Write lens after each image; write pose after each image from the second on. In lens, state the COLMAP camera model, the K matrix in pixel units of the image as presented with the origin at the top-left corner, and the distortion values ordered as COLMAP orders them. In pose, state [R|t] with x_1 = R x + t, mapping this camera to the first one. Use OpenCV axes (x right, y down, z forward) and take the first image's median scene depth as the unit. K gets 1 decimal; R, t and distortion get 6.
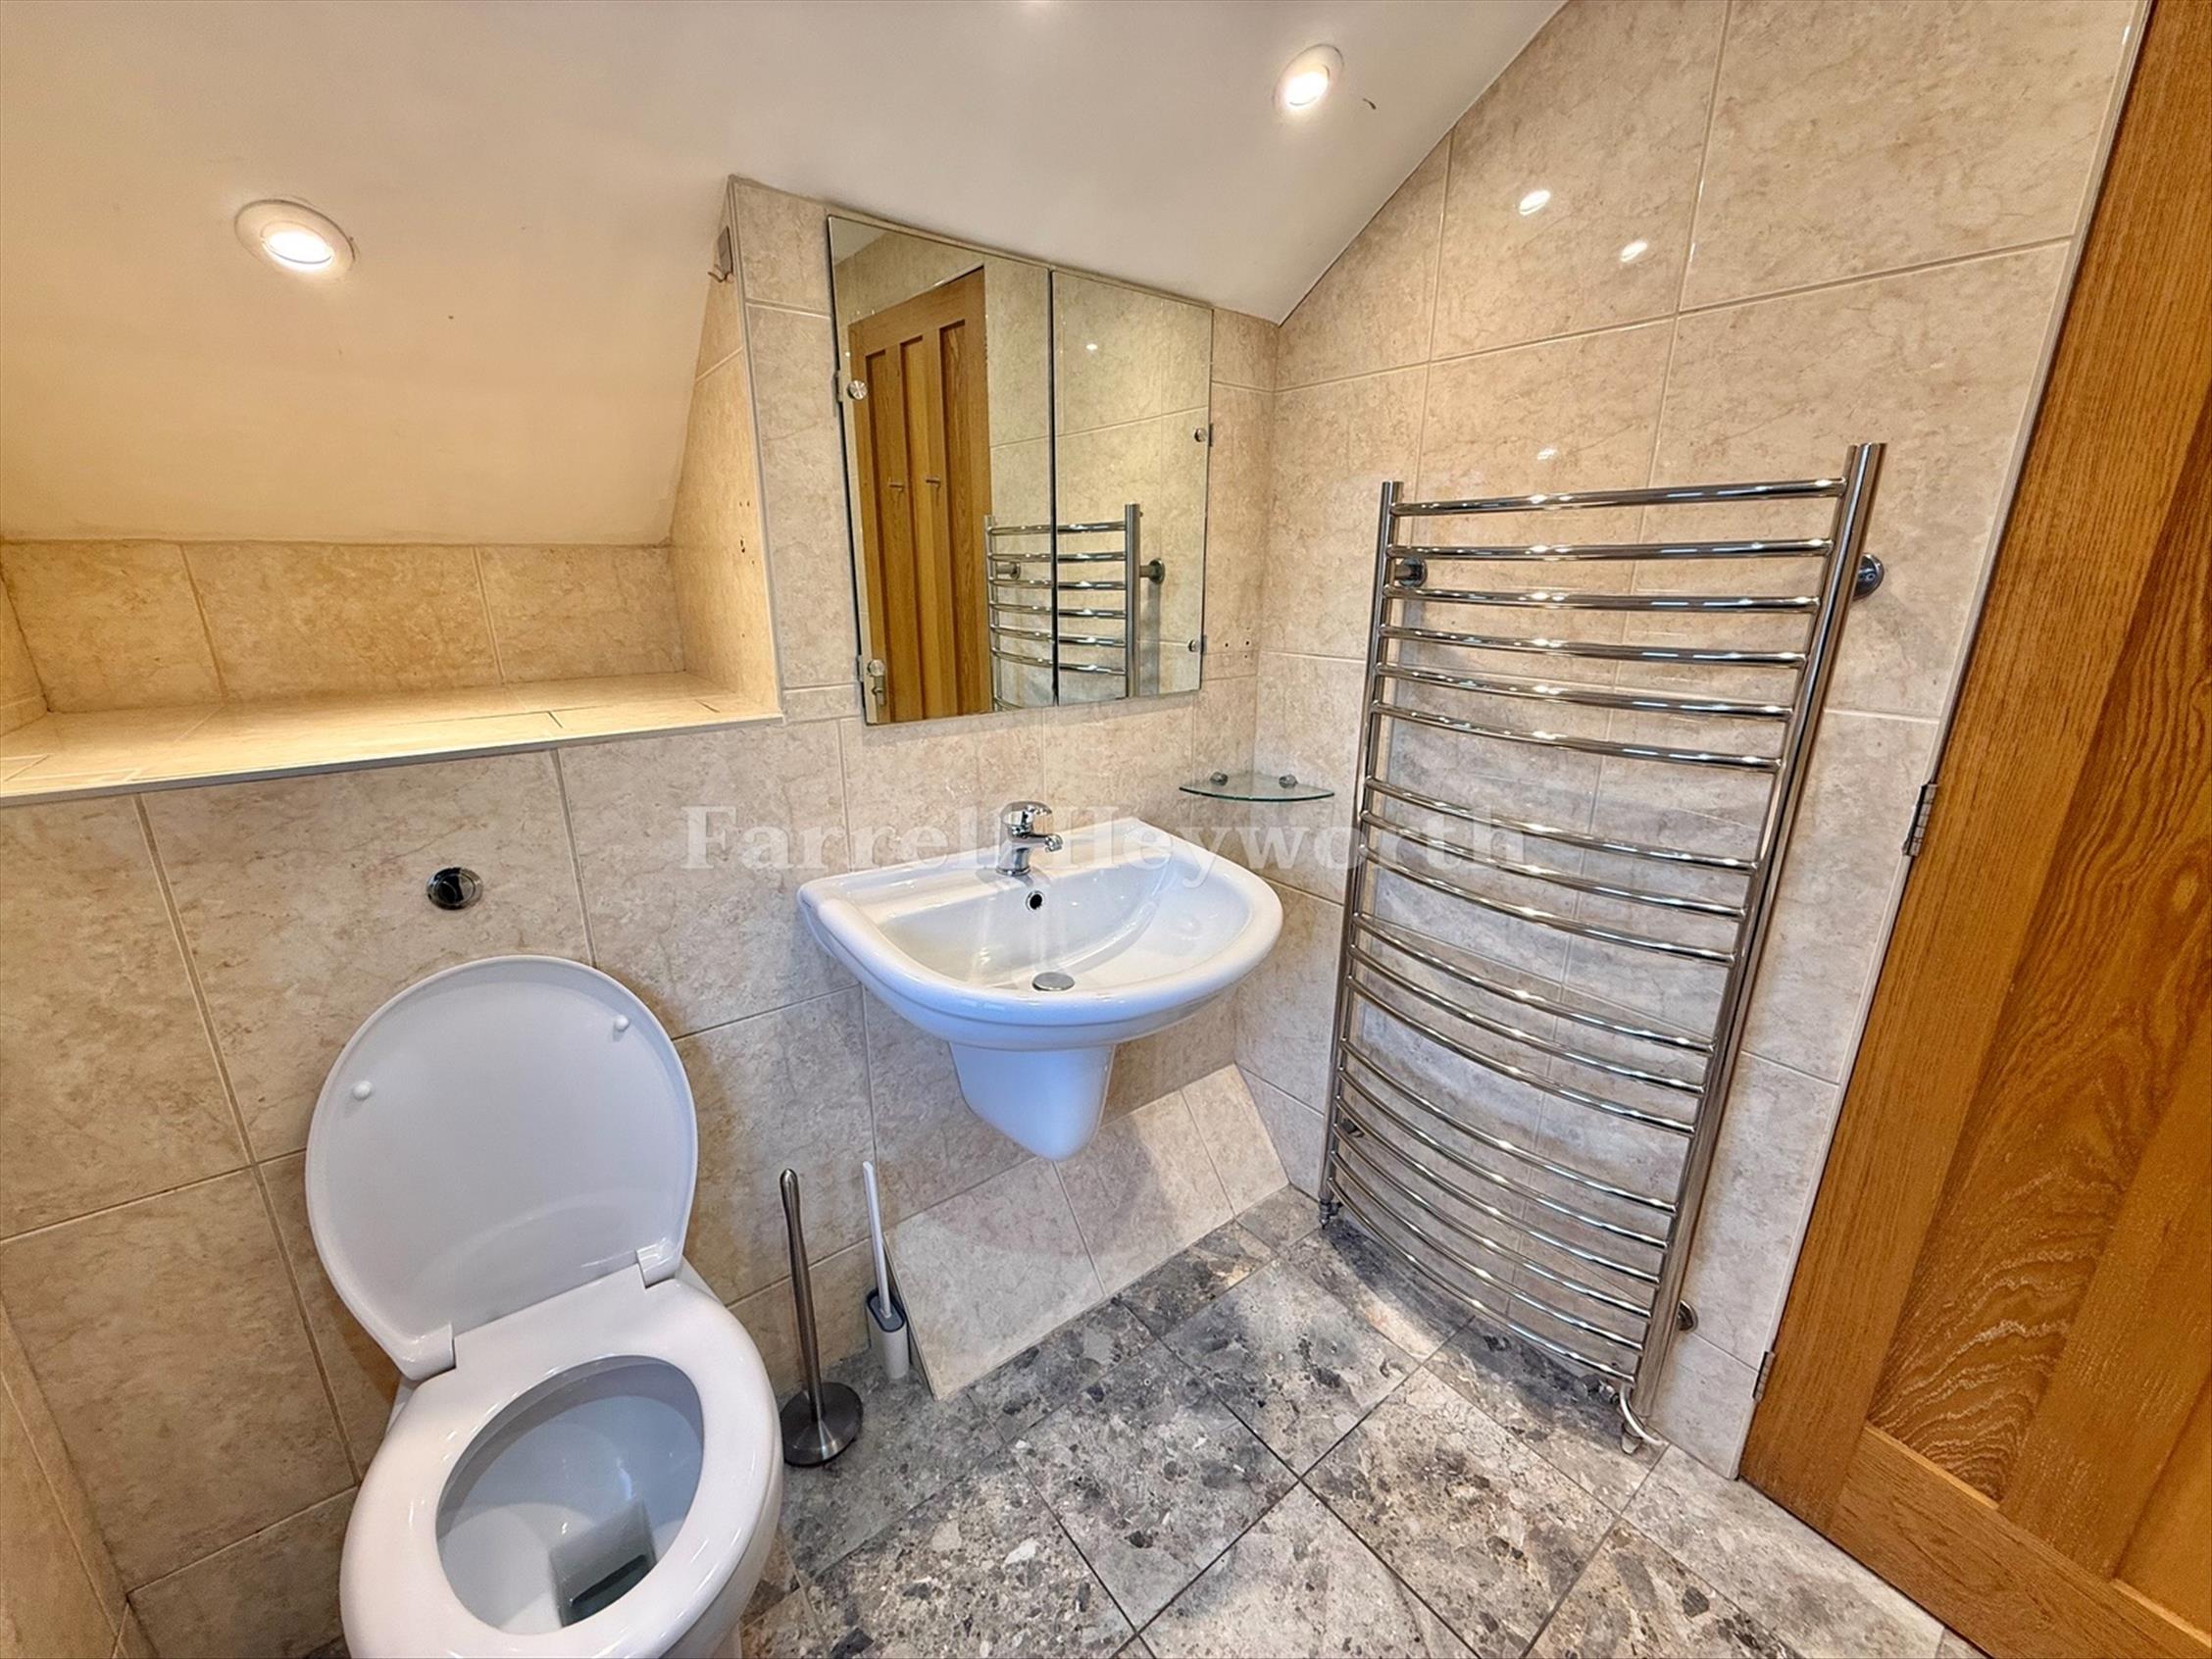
lens RADIAL K [[876.9, 0, 1102.3], [0, 876.9, 824.1], [0, 0, 1]] dist [0.001433, -0.000255]
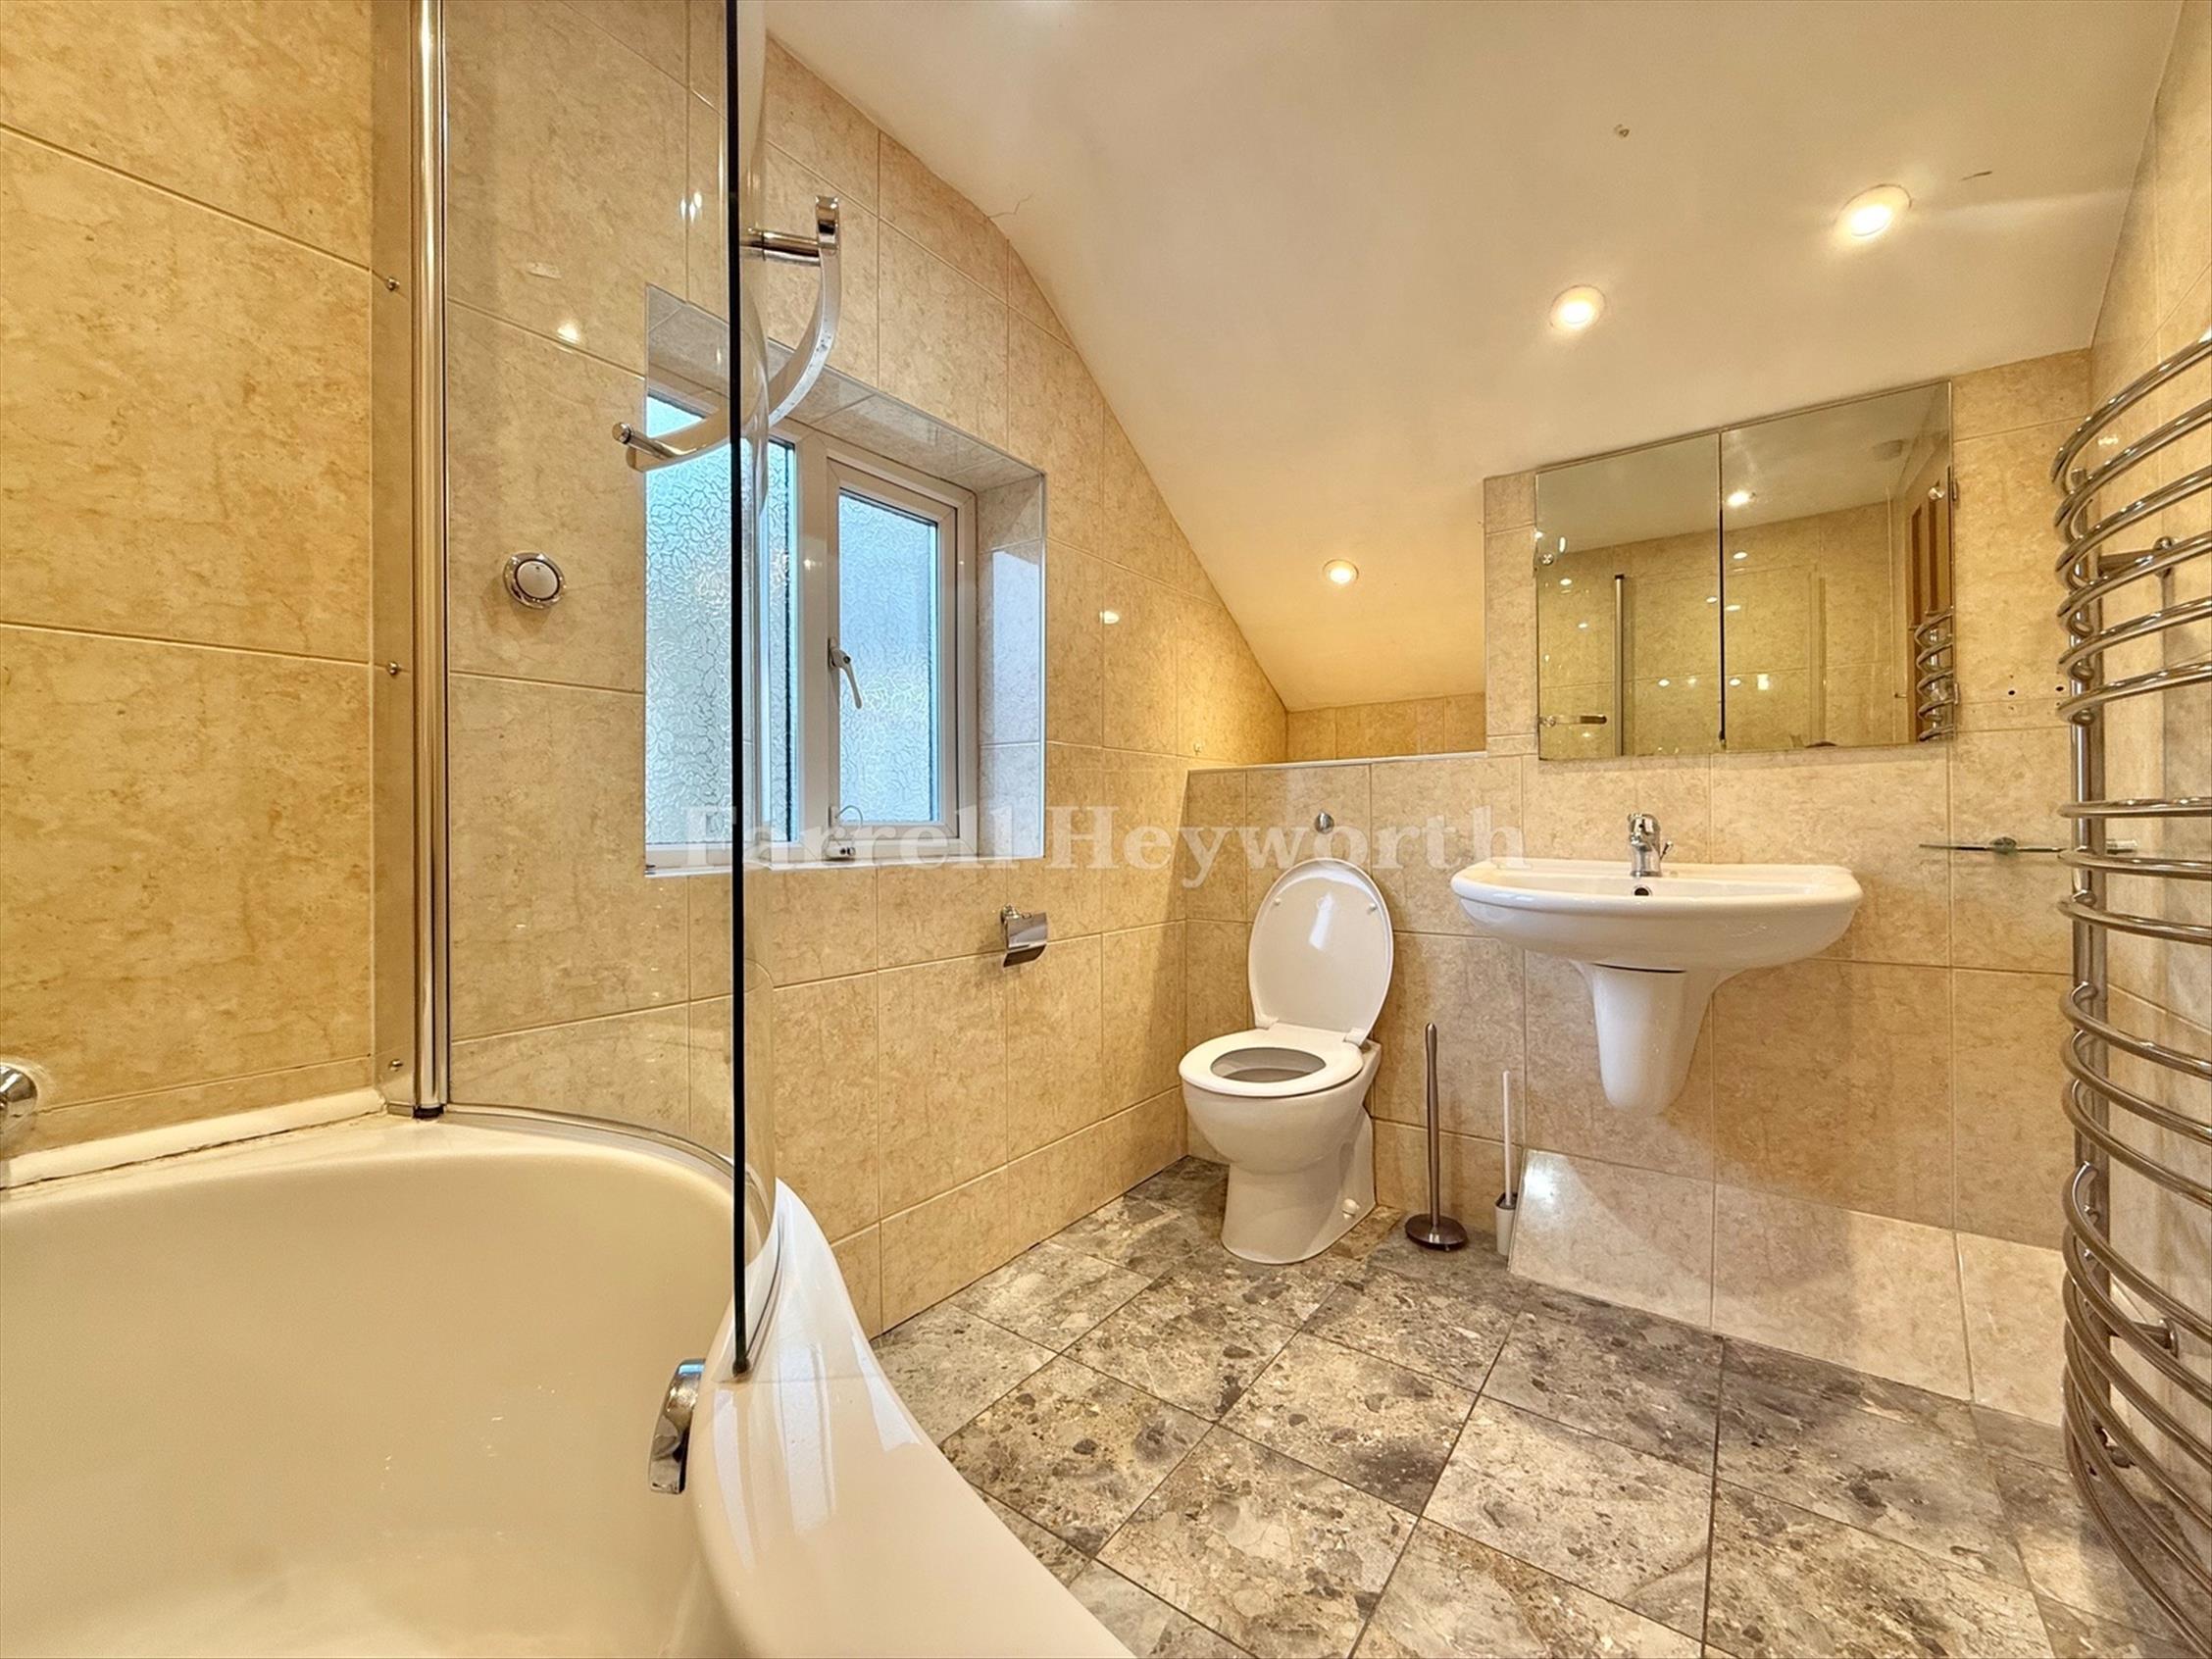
lens RADIAL K [[876.9, 0, 1102.3], [0, 876.9, 824.1], [0, 0, 1]] dist [0.001433, -0.000255]
pose [[0.259399, -0.010772, -0.965710, 0.959261], [-0.266414, 0.960341, -0.082274, 0.308268], [0.928297, 0.278620, 0.246241, -0.056417]]
